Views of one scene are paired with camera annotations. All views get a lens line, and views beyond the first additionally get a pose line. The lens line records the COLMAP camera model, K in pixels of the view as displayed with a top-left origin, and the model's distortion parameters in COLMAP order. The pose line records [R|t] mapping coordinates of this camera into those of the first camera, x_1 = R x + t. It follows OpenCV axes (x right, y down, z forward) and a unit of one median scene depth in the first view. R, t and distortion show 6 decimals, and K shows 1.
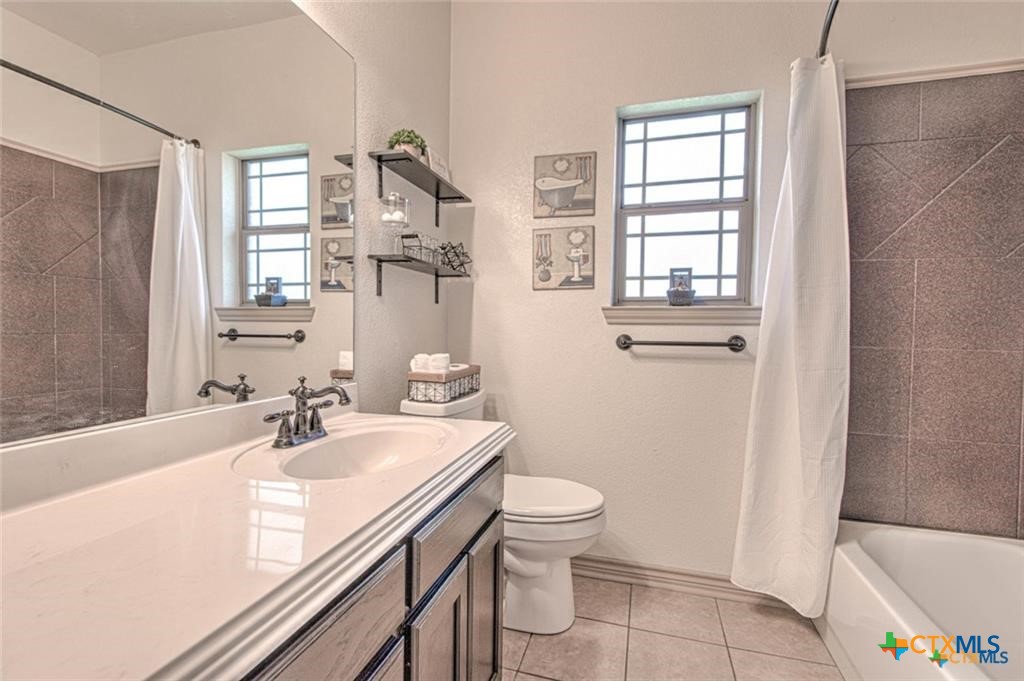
lens RADIAL K [[464.5, 0, 511.5], [0, 464.5, 342.1], [0, 0, 1]] dist [0.013429, -0.003375]
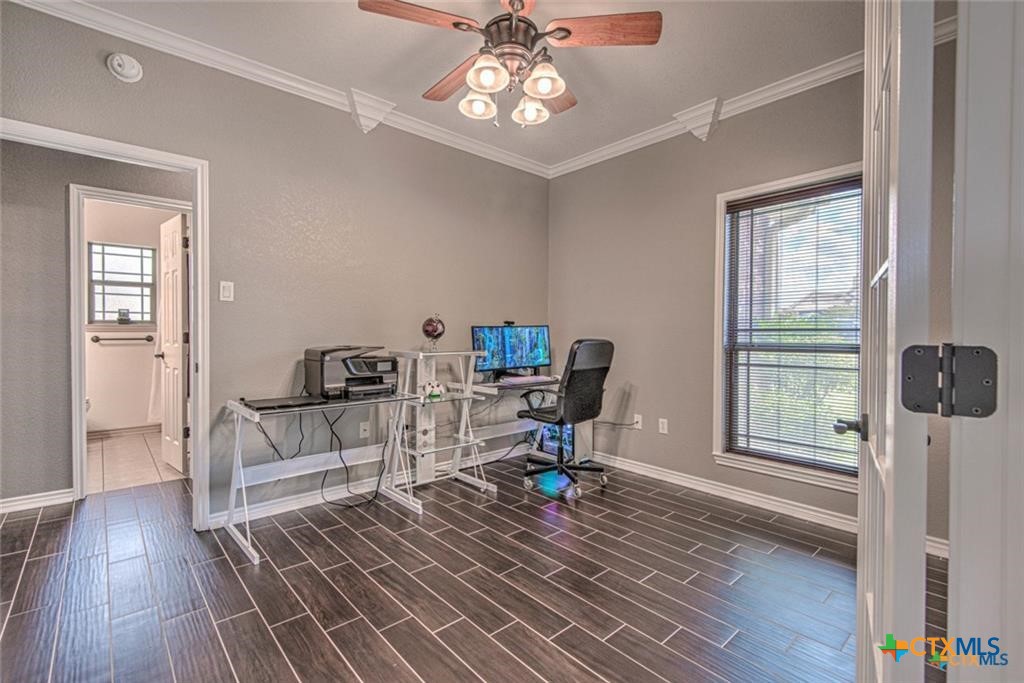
lens RADIAL K [[464.5, 0, 505.6], [0, 464.5, 338.0], [0, 0, 1]] dist [0.013429, -0.003375]
pose [[0.549537, -0.020745, 0.835211, -0.602438], [0.030911, 0.999512, 0.004488, 0.047765], [-0.834897, 0.023350, 0.549911, -2.061077]]
